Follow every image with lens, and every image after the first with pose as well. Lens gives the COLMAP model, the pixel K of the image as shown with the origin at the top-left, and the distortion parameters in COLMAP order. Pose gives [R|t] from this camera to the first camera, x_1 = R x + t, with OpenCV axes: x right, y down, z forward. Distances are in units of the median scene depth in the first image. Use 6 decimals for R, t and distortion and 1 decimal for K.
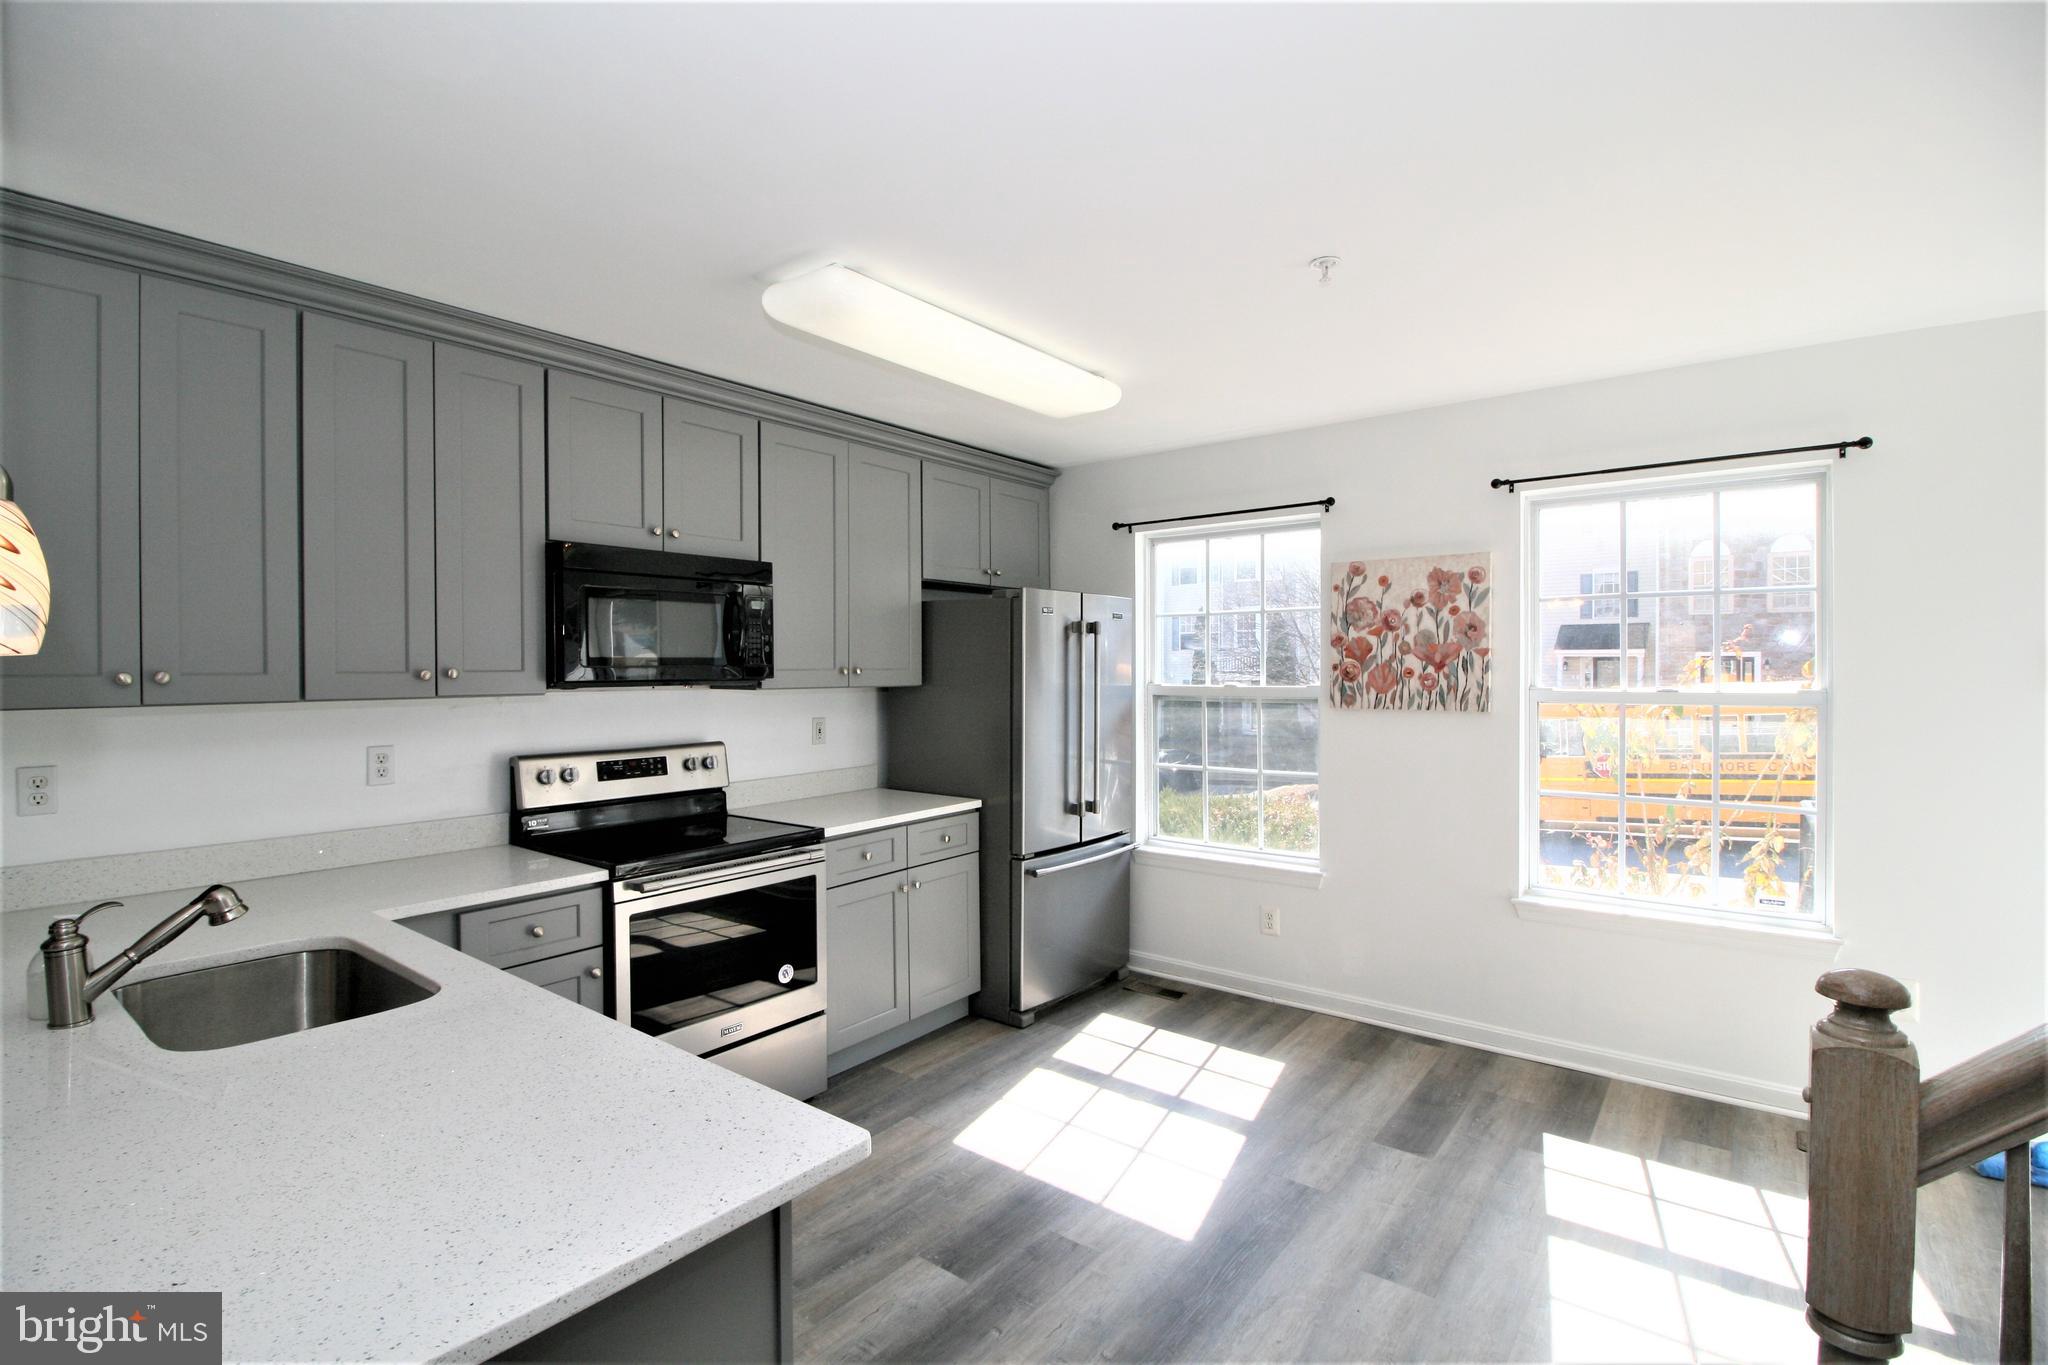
lens RADIAL K [[950.6, 0, 1058.2], [0, 950.6, 655.3], [0, 0, 1]] dist [-0.002416, -0.010360]
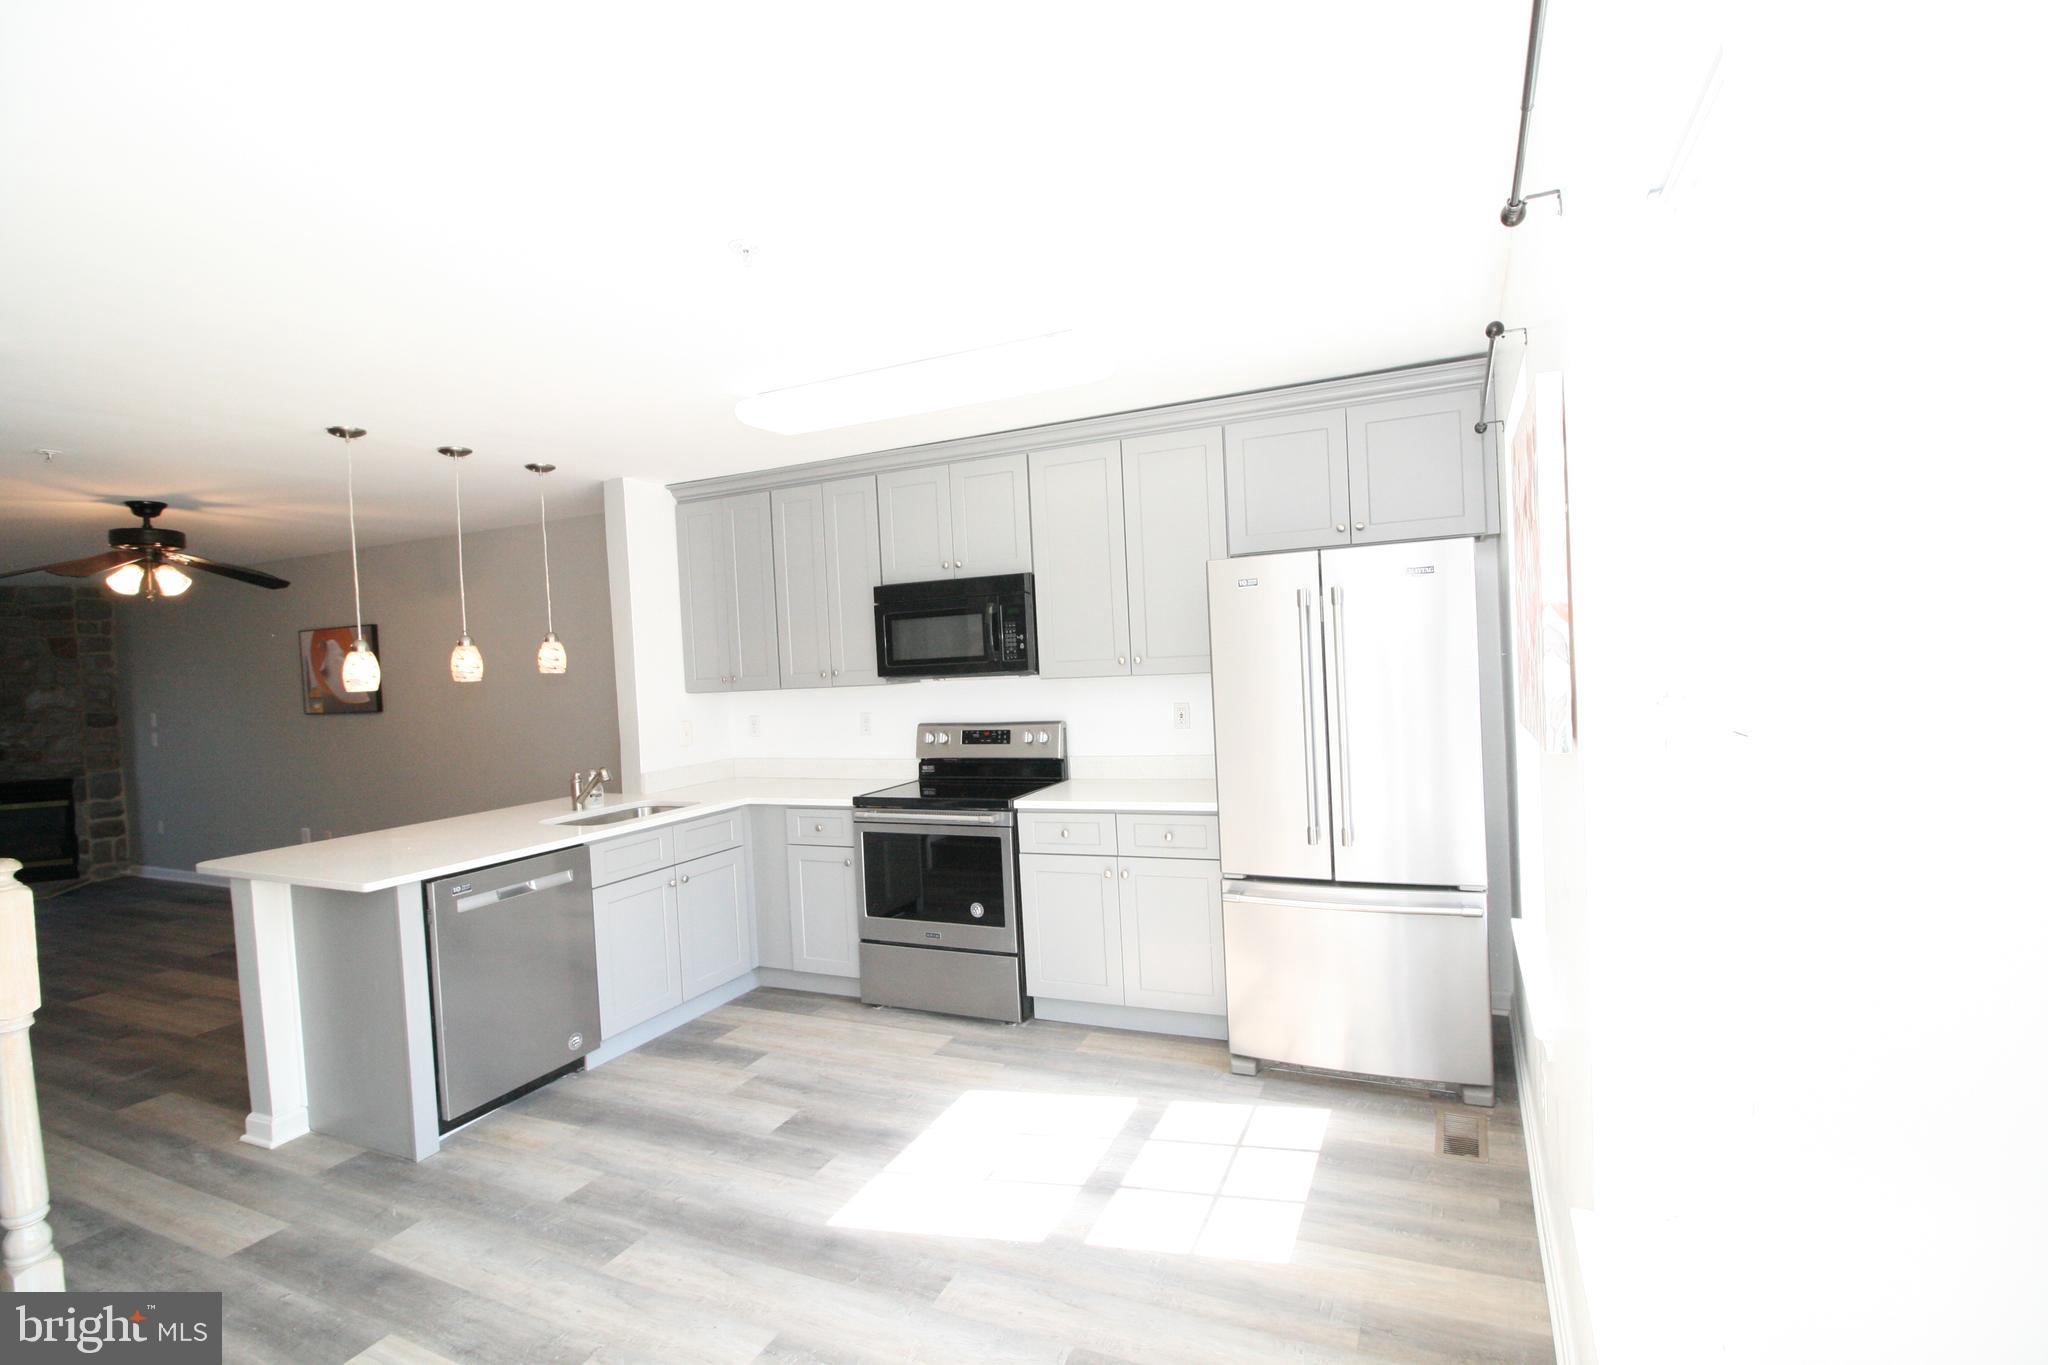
lens RADIAL K [[950.6, 0, 1023.6], [0, 950.6, 672.5], [0, 0, 1]] dist [-0.002416, -0.010360]
pose [[0.233094, 0.002487, -0.972451, 0.854257], [0.044517, 0.998921, 0.013226, 0.010204], [0.971435, -0.046374, 0.232732, 0.713392]]
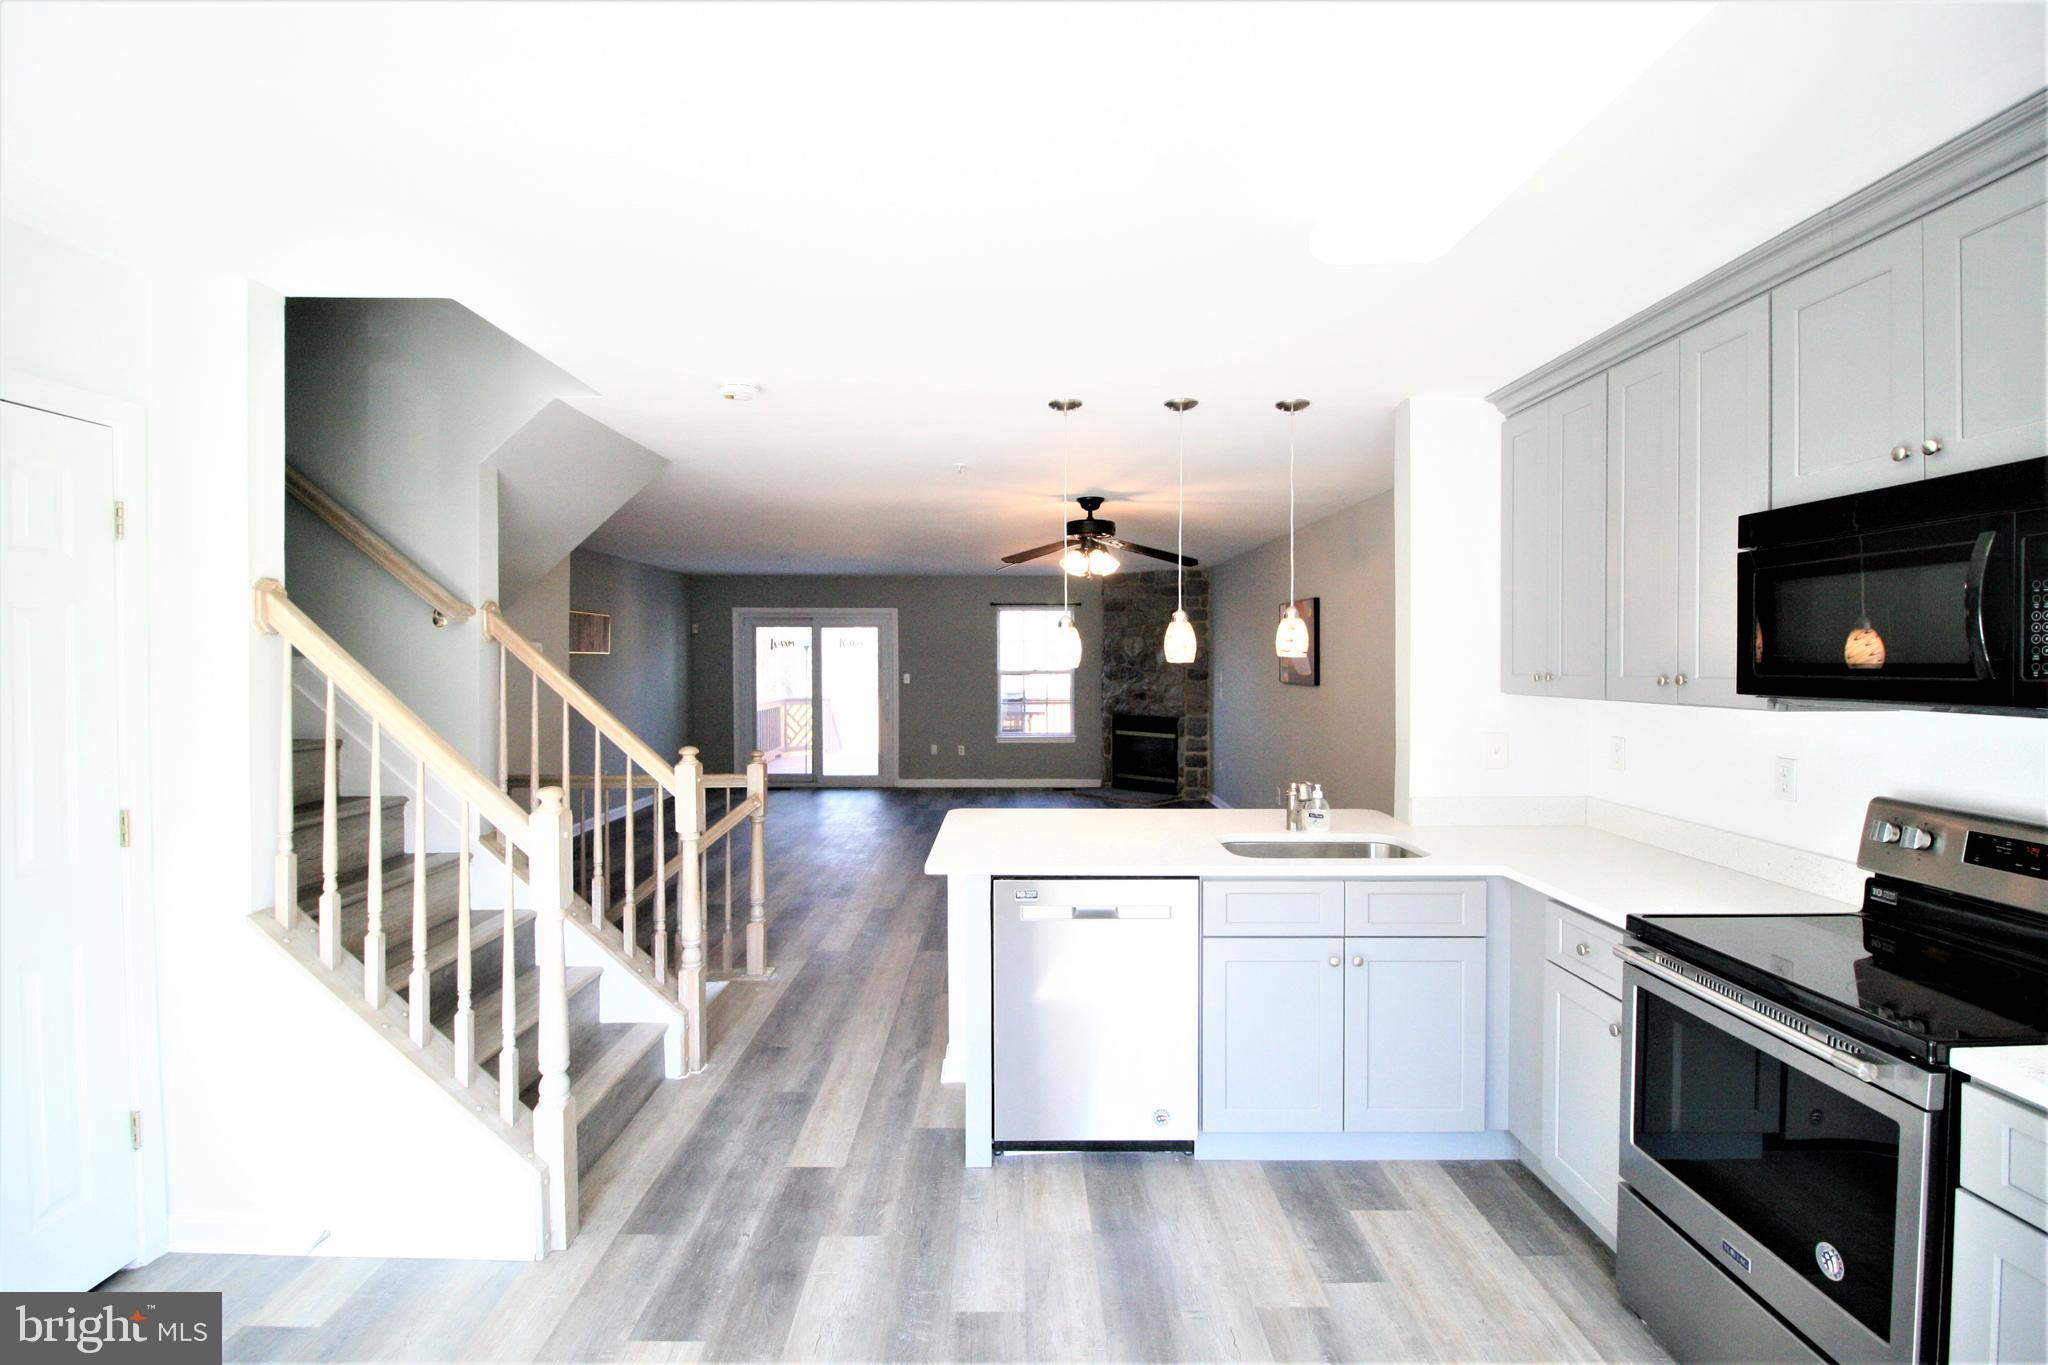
lens RADIAL K [[950.6, 0, 1011.7], [0, 950.6, 673.3], [0, 0, 1]] dist [-0.002416, -0.010360]
pose [[-0.789563, 0.009240, -0.613600, 0.354034], [-0.002425, 0.999832, 0.018176, -0.000107], [0.613664, 0.015839, -0.789408, 1.025160]]
